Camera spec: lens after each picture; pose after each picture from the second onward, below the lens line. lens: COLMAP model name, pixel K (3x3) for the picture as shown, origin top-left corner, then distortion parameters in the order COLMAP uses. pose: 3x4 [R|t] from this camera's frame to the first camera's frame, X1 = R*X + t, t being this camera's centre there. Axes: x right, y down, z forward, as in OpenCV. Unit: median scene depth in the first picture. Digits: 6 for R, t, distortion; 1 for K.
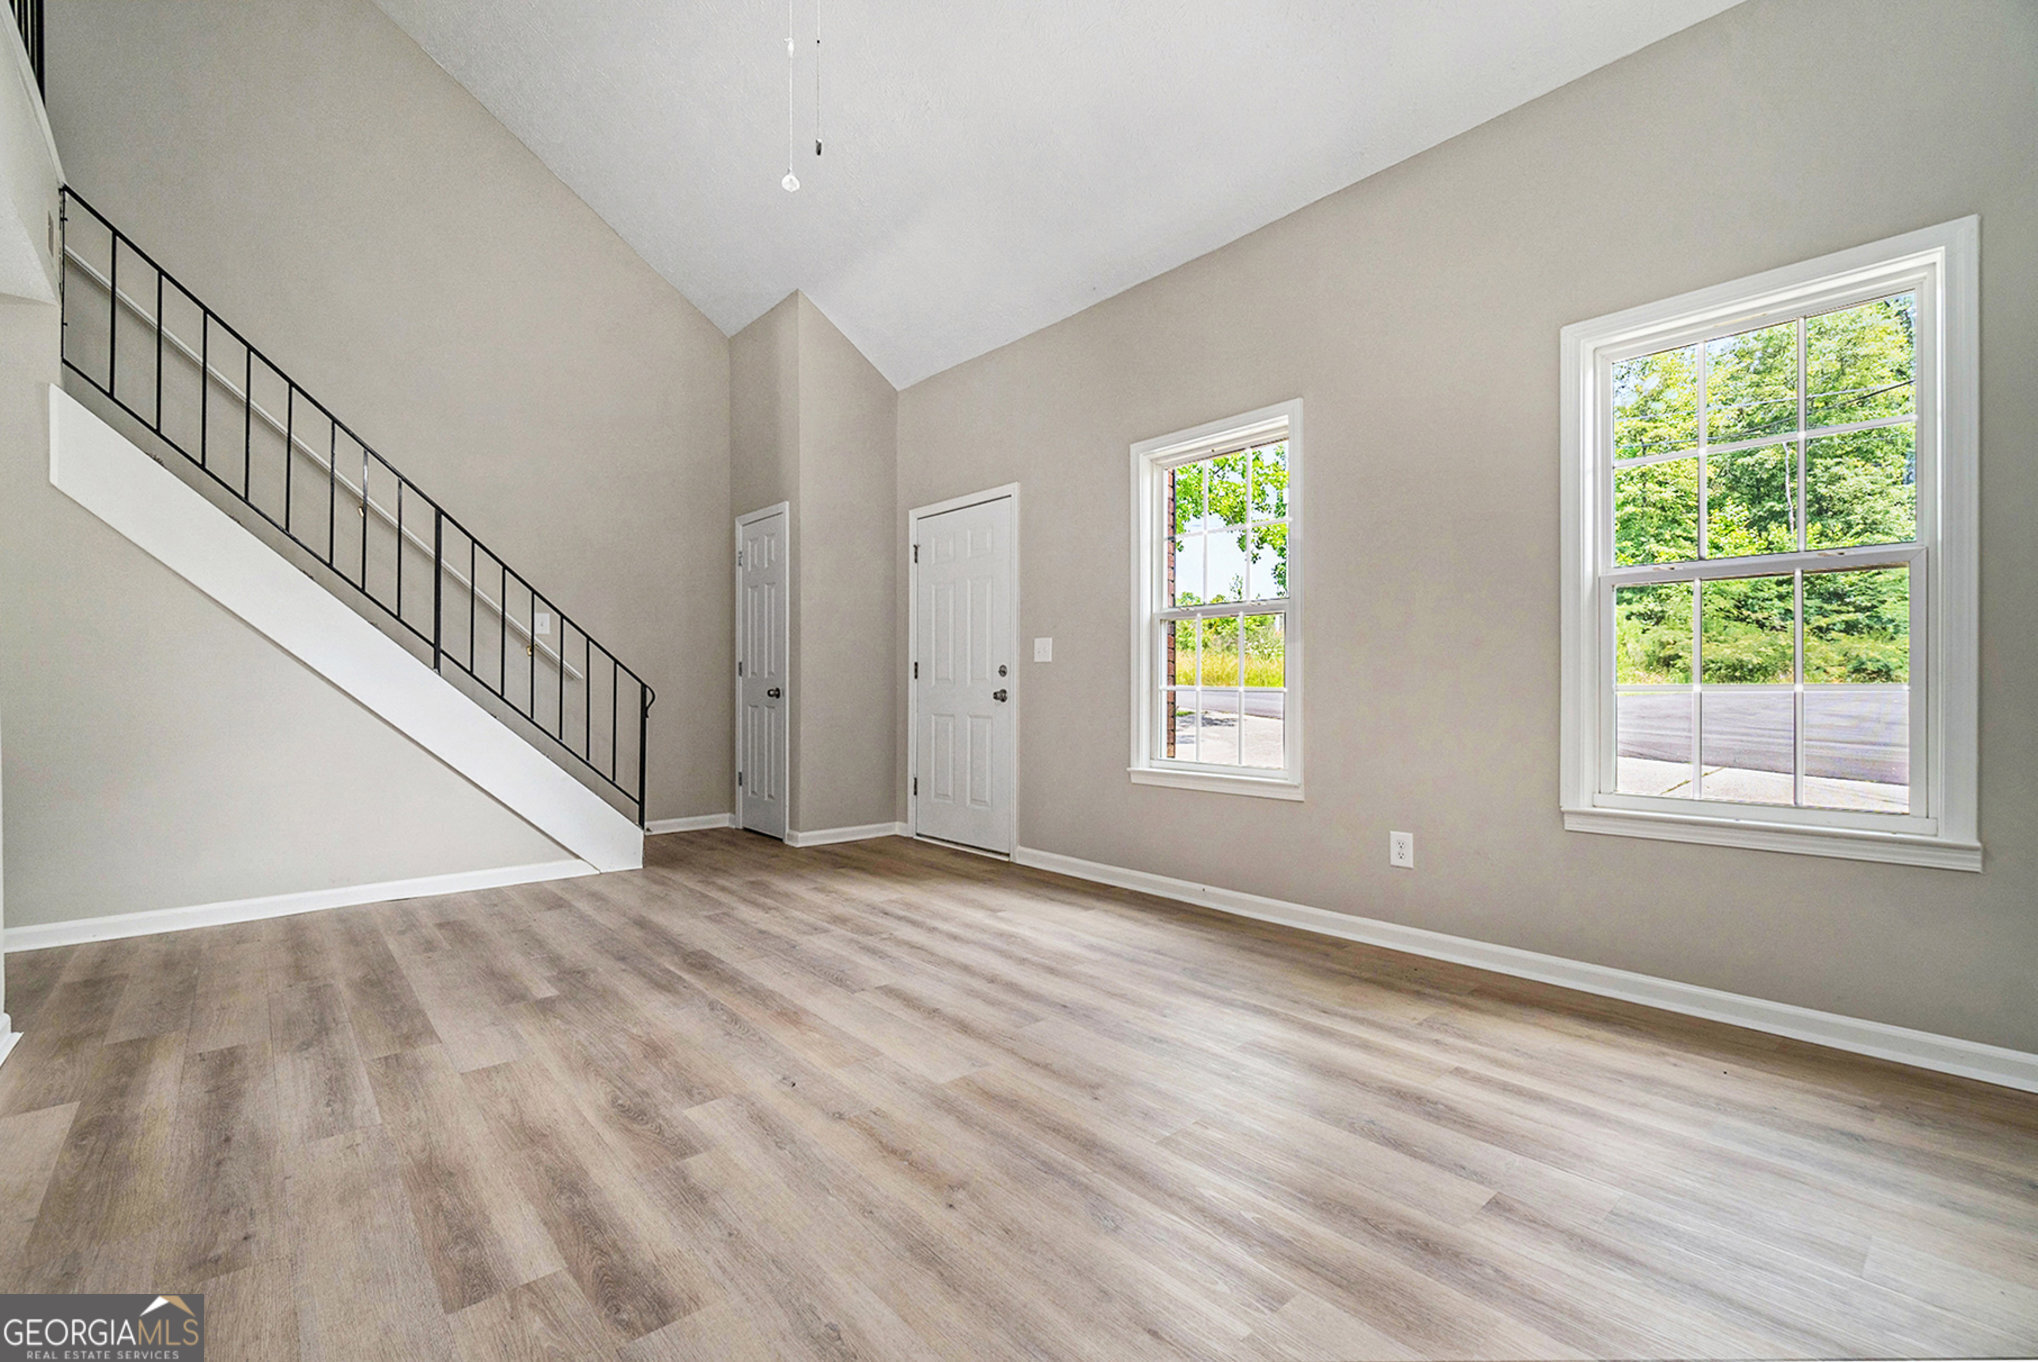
lens RADIAL K [[882.2, 0, 1019.2], [0, 882.2, 682.3], [0, 0, 1]] dist [0.000826, -0.000016]
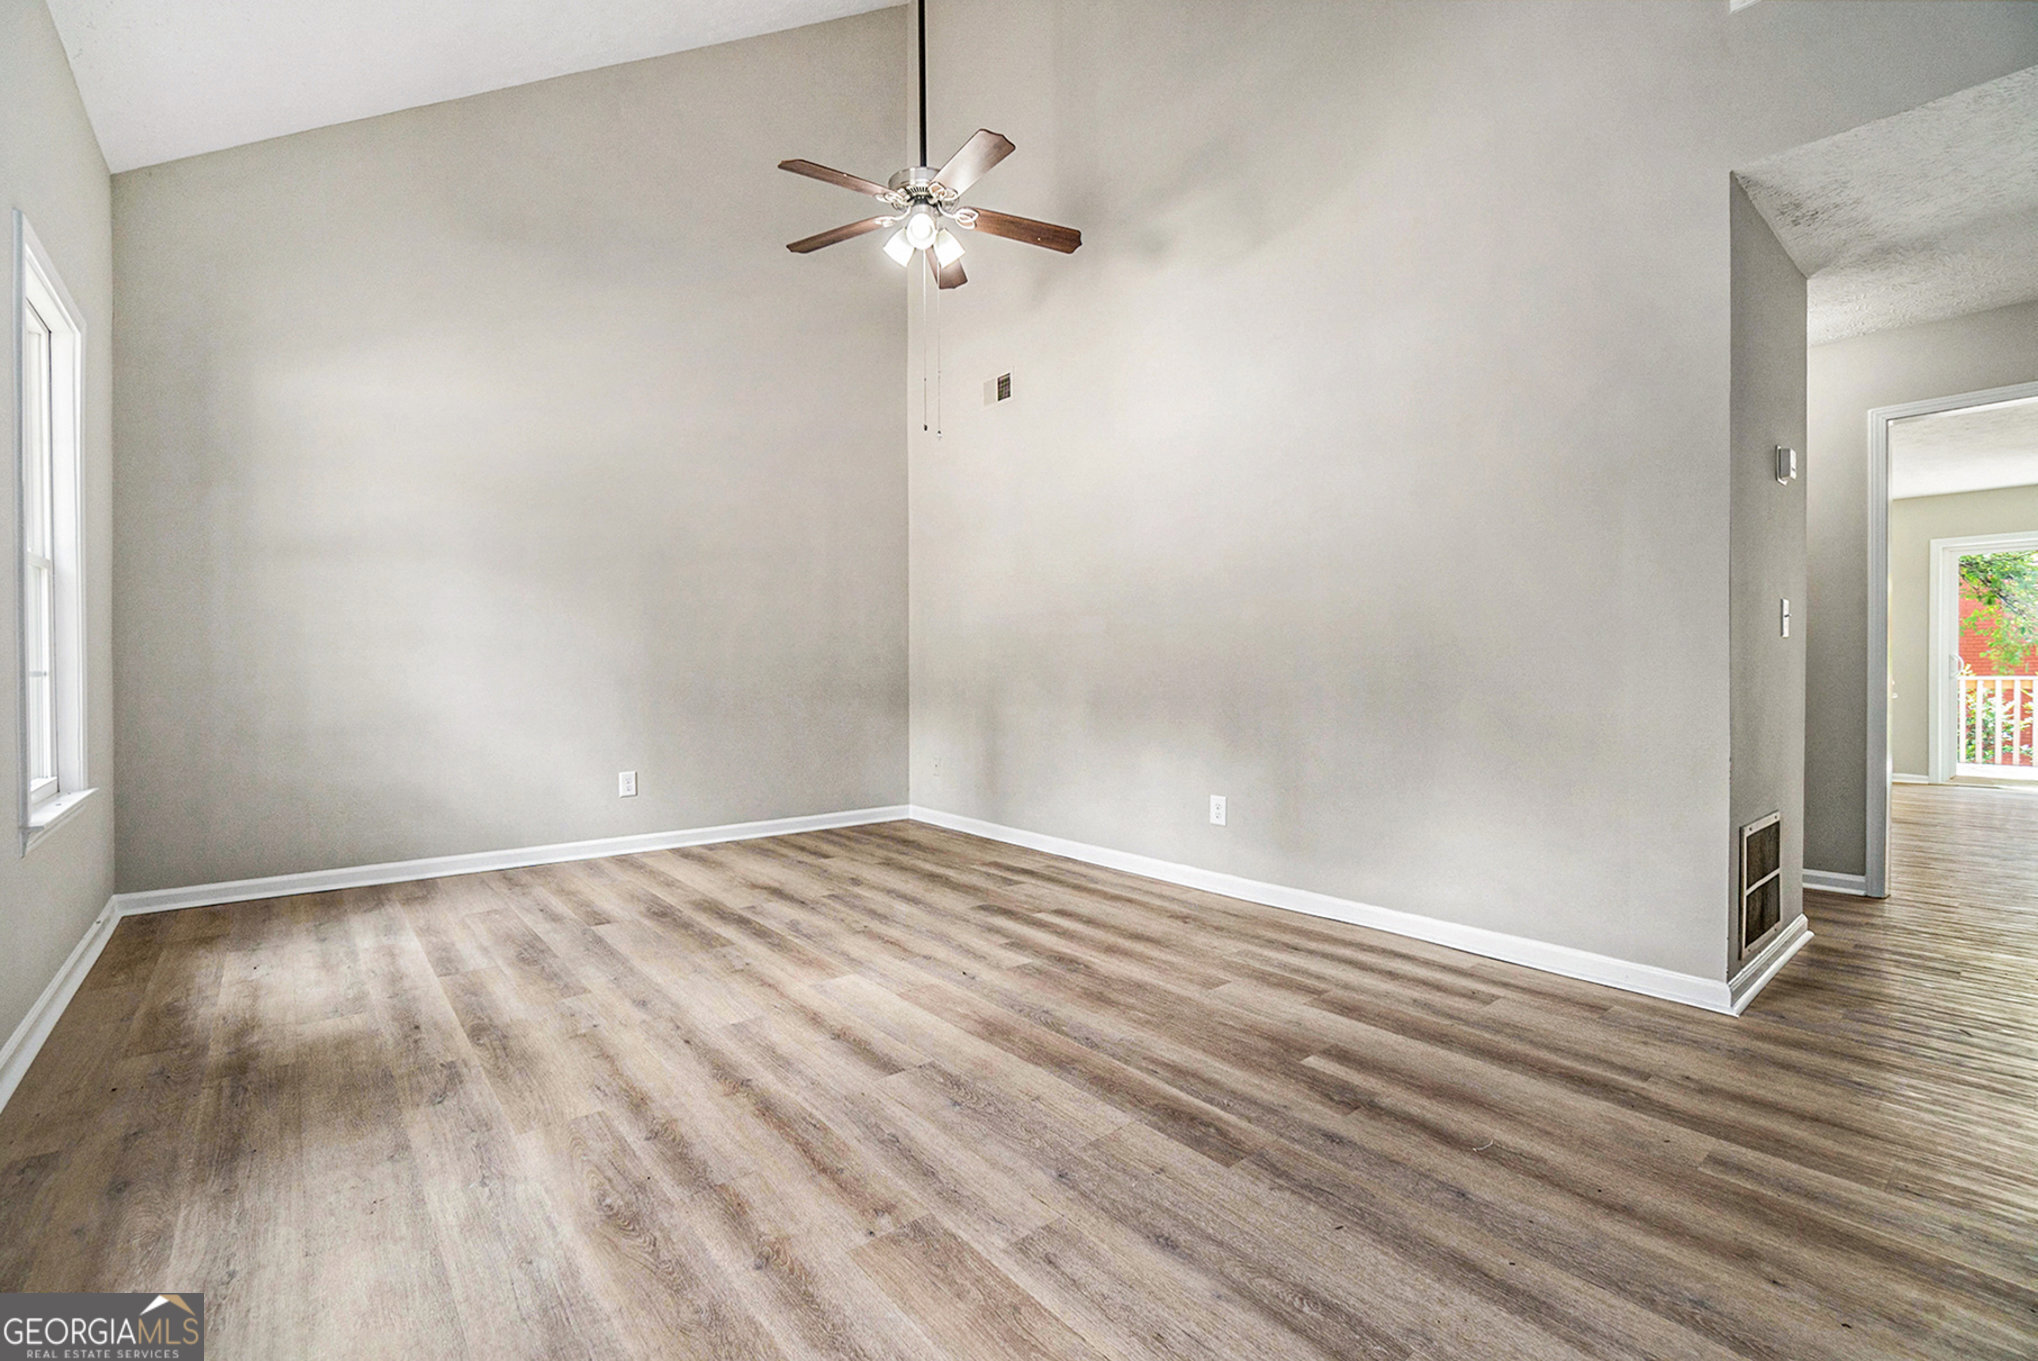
lens RADIAL K [[878.2, 0, 1018.9], [0, 878.2, 676.6], [0, 0, 1]] dist [-0.000154, -0.000044]
pose [[-0.999656, -0.001282, 0.026193, -0.297076], [-0.001166, 0.999989, 0.004454, 0.003027], [-0.026198, 0.004422, -0.999647, 1.851391]]
